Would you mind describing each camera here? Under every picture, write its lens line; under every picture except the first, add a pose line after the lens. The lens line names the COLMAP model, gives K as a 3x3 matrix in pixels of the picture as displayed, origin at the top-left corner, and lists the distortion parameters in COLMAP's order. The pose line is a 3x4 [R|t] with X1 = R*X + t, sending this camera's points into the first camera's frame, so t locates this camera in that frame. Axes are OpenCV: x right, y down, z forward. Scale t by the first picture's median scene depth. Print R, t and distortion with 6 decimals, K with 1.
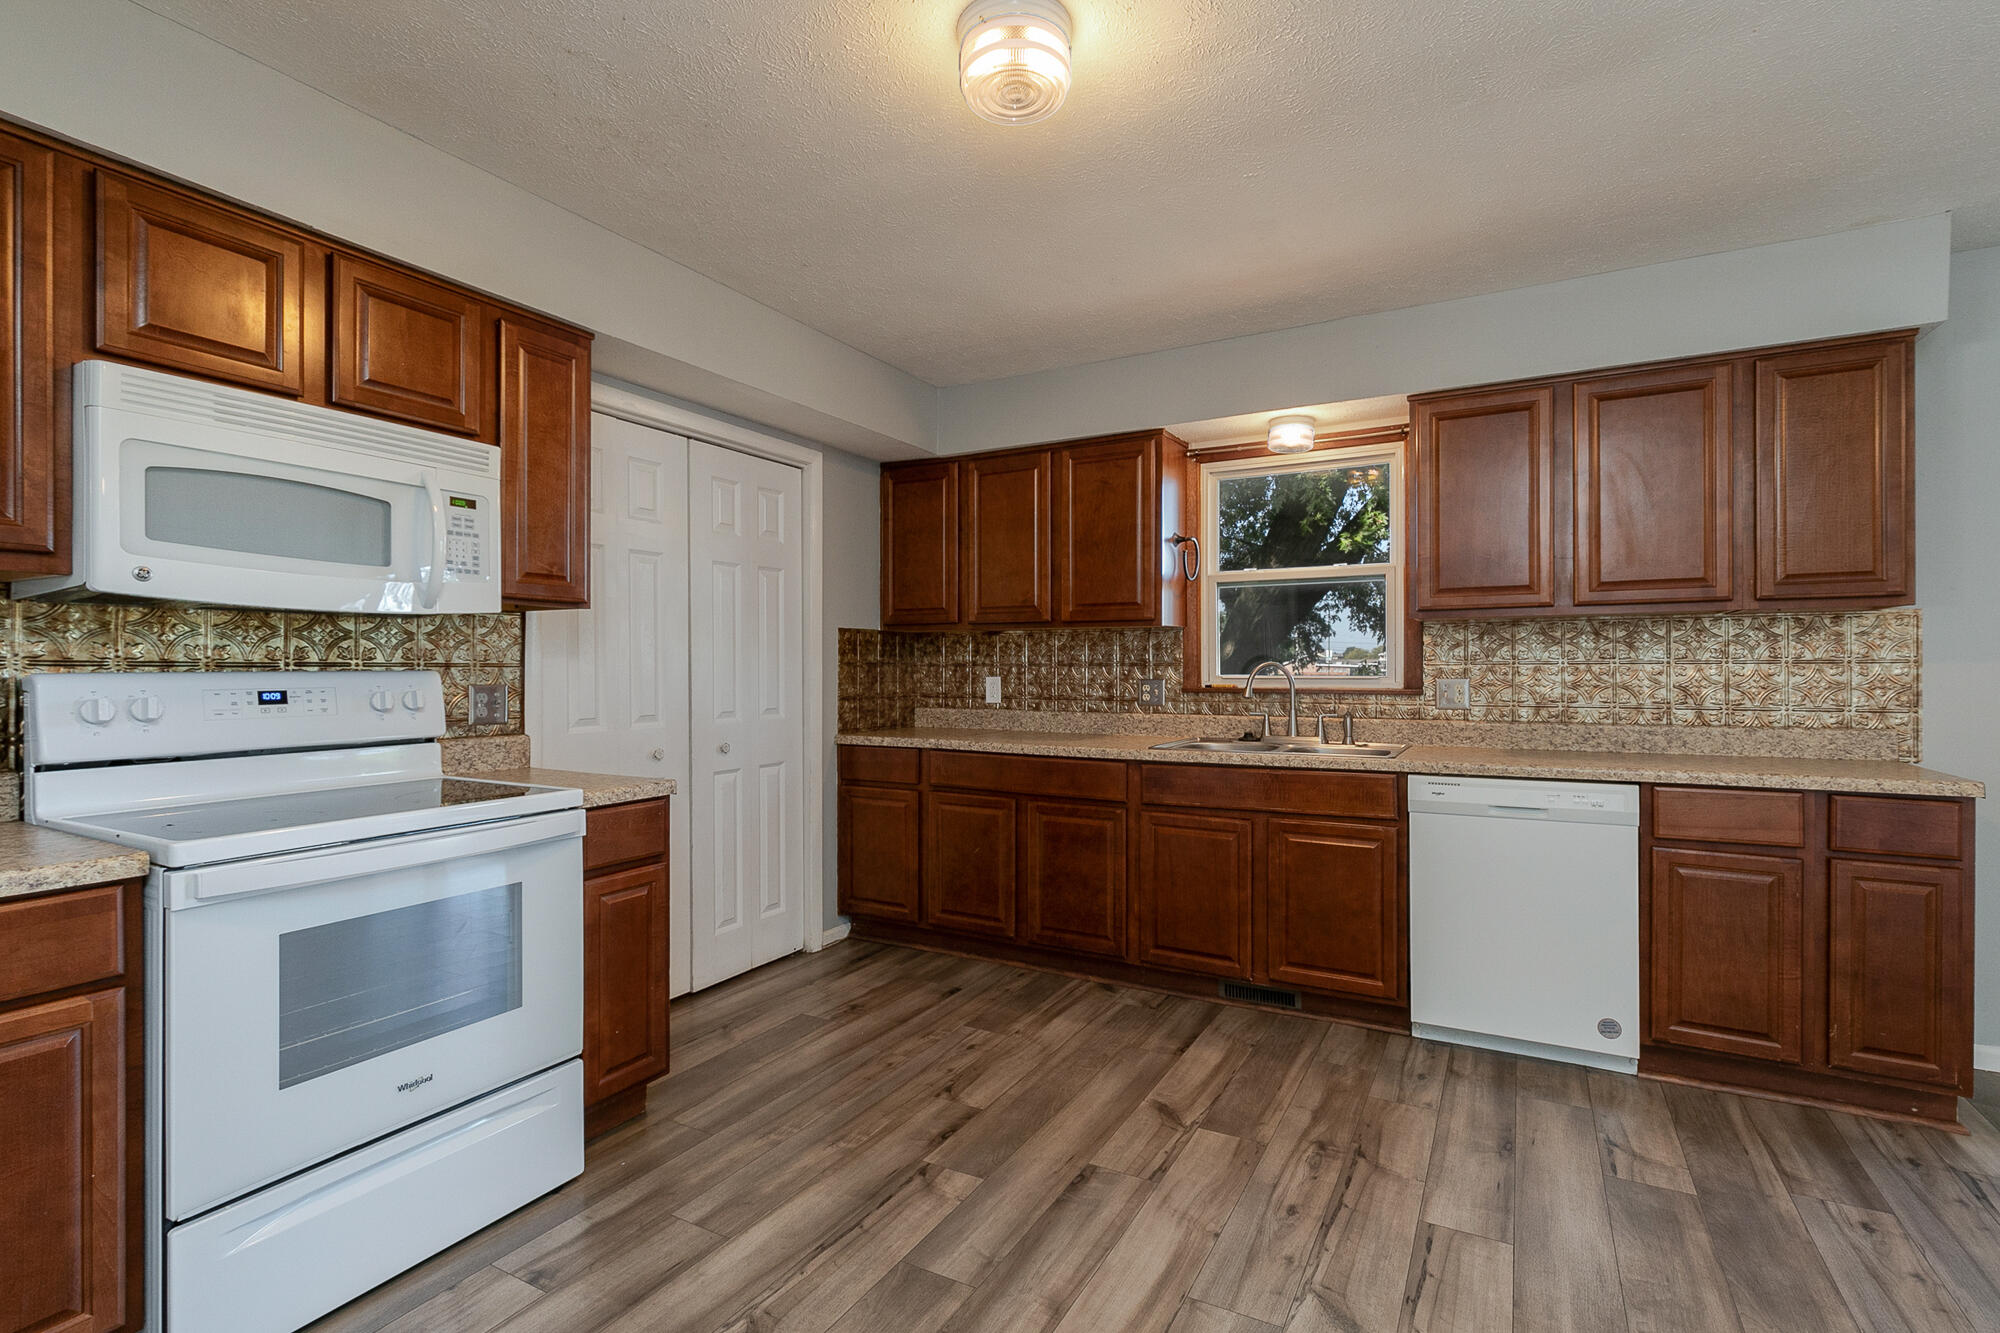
lens RADIAL K [[925.0, 0, 1007.8], [0, 925.0, 666.5], [0, 0, 1]] dist [0.002007, 0.000167]
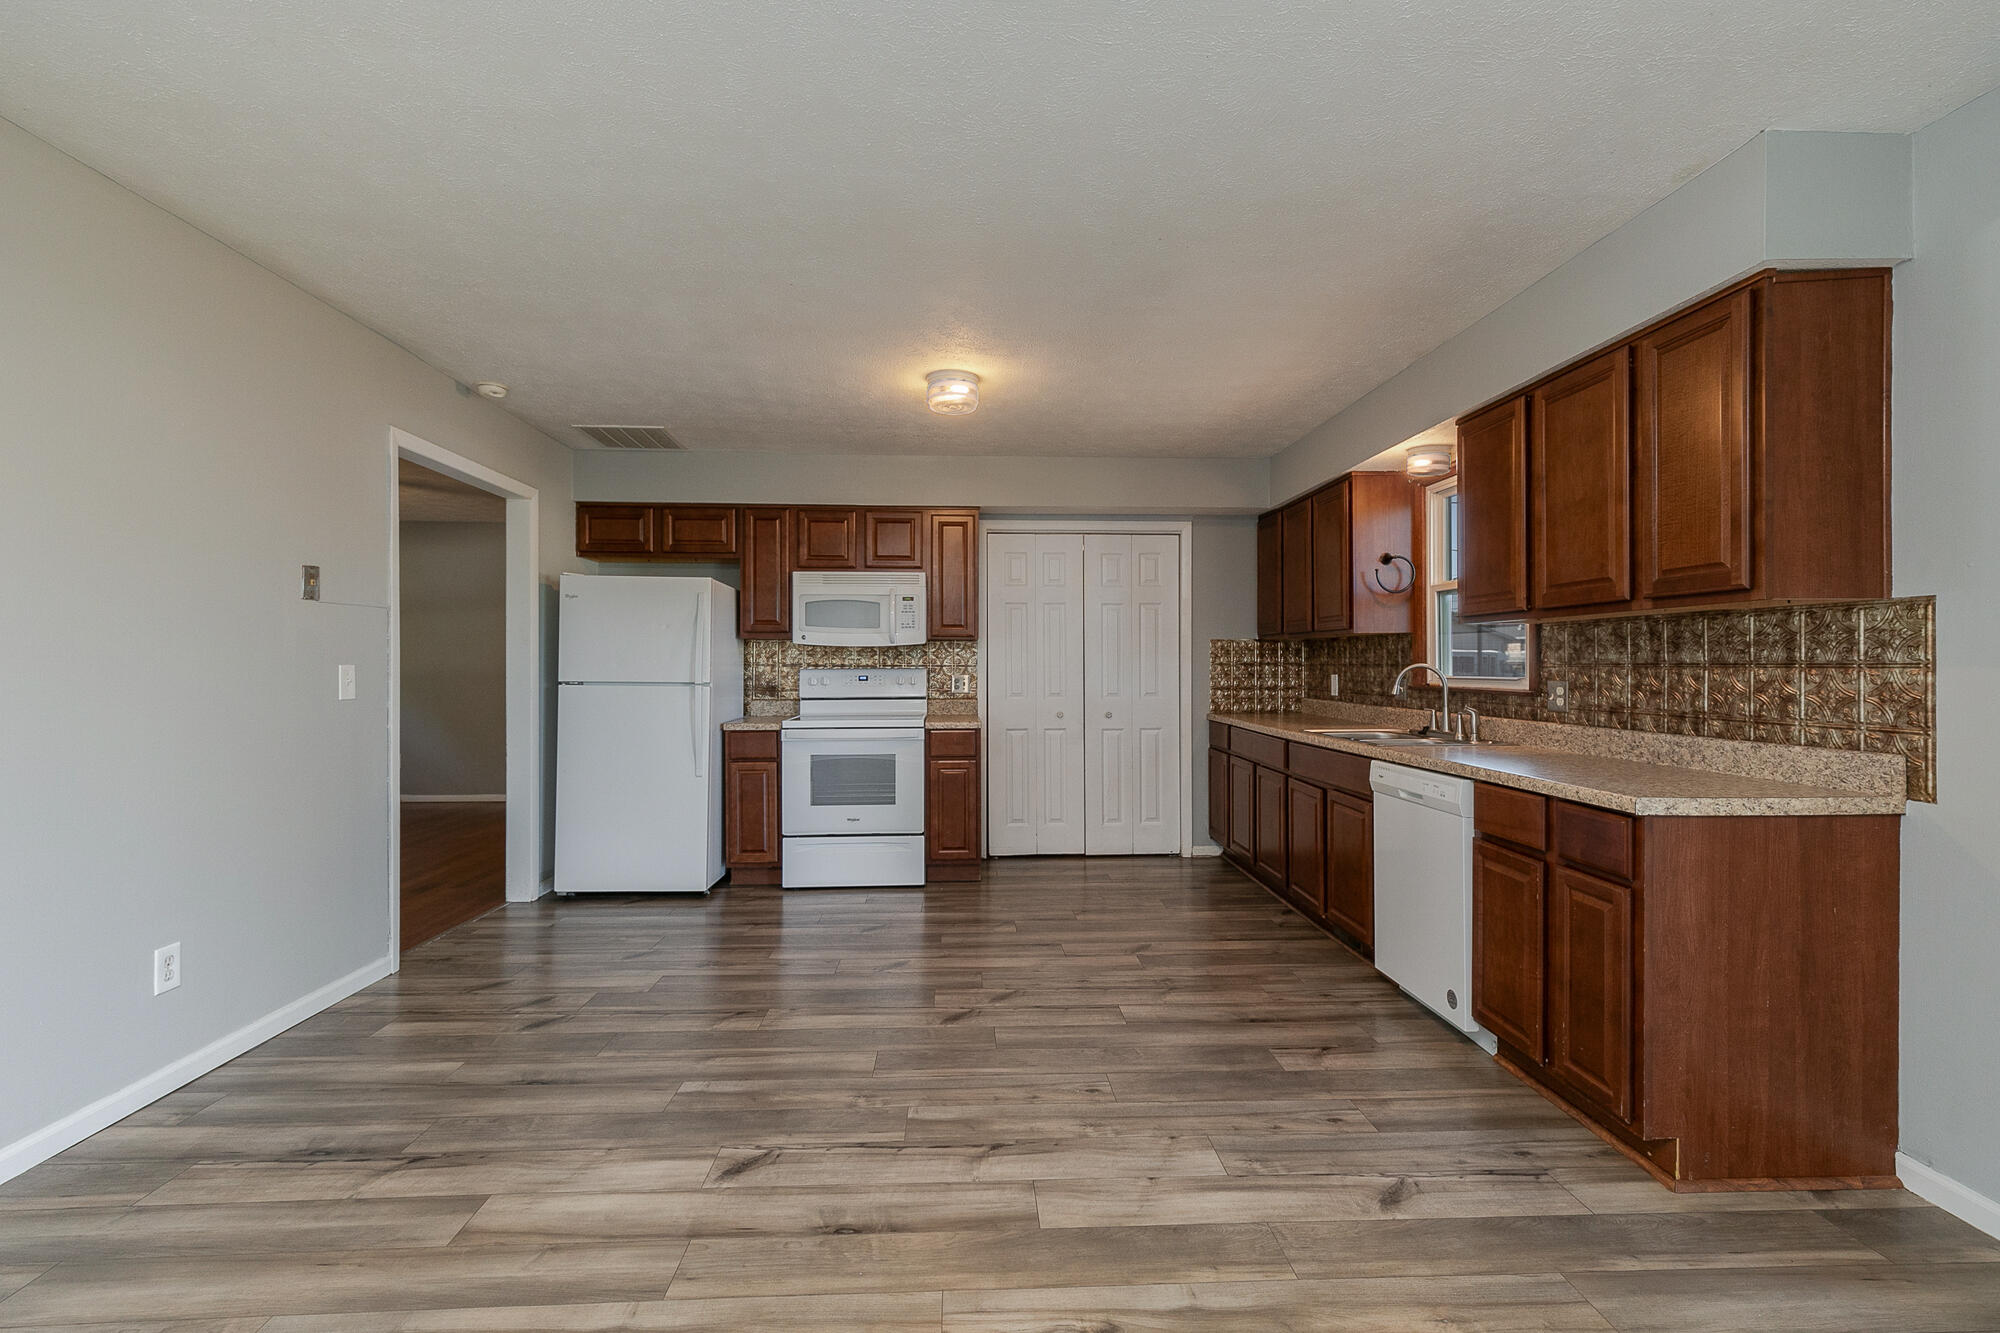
lens RADIAL K [[893.9, 0, 1006.0], [0, 893.9, 664.4], [0, 0, 1]] dist [0.004214, -0.000015]
pose [[0.530625, 0.001315, -0.847606, 0.950873], [0.002428, 0.999992, 0.003072, -0.008628], [0.847603, -0.003688, 0.530618, -0.008796]]
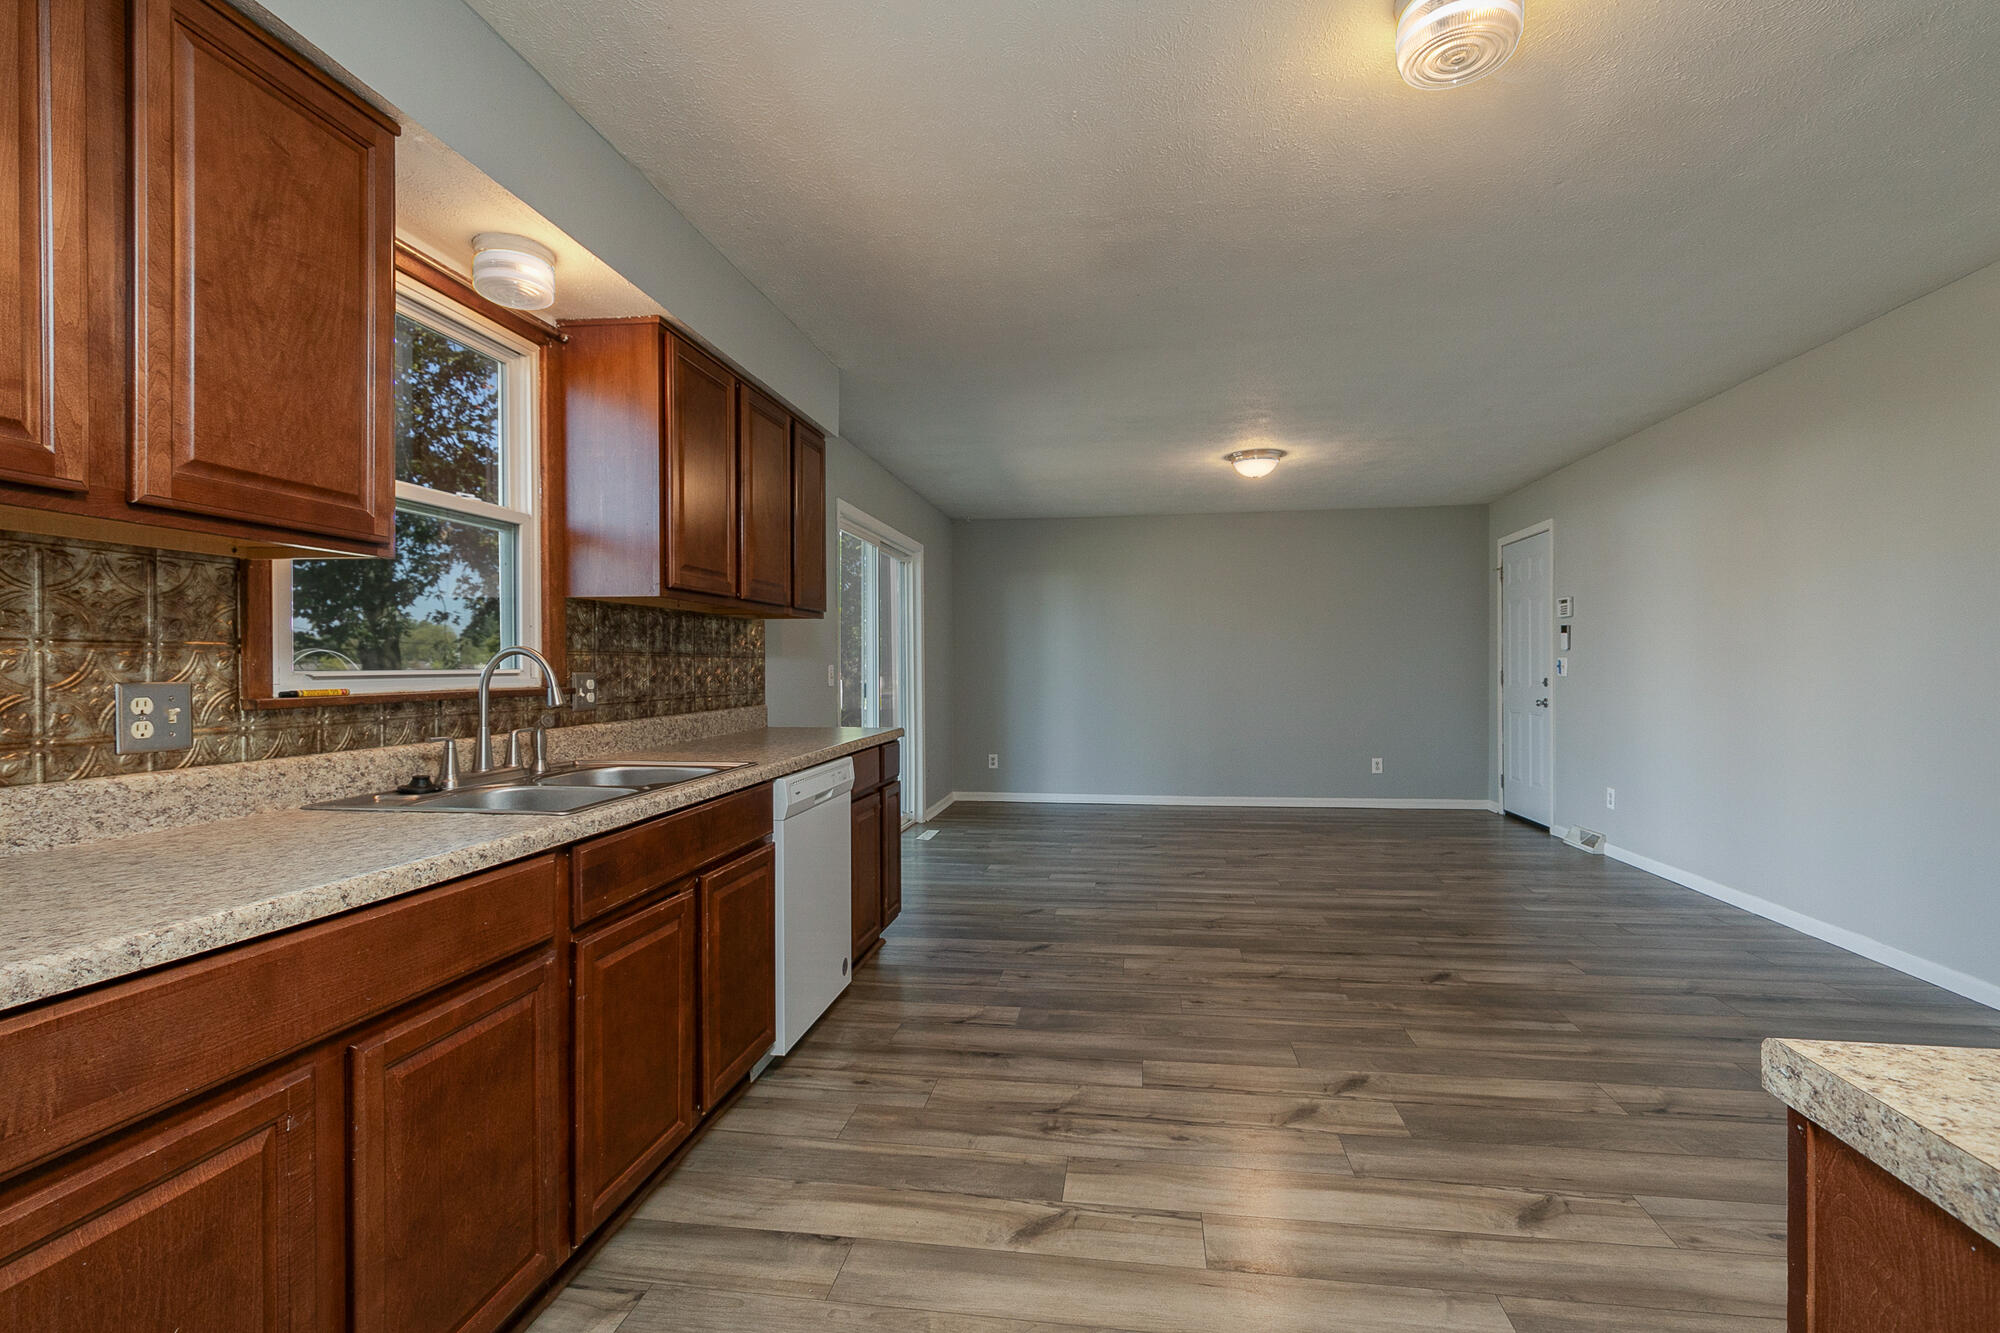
lens RADIAL K [[903.8, 0, 1008.1], [0, 903.8, 673.8], [0, 0, 1]] dist [0.001588, 0.000129]
pose [[-0.352918, -0.006032, 0.935635, -0.367521], [0.002184, 0.999971, 0.007271, 0.009401], [-0.935652, 0.004609, -0.352895, 0.905484]]
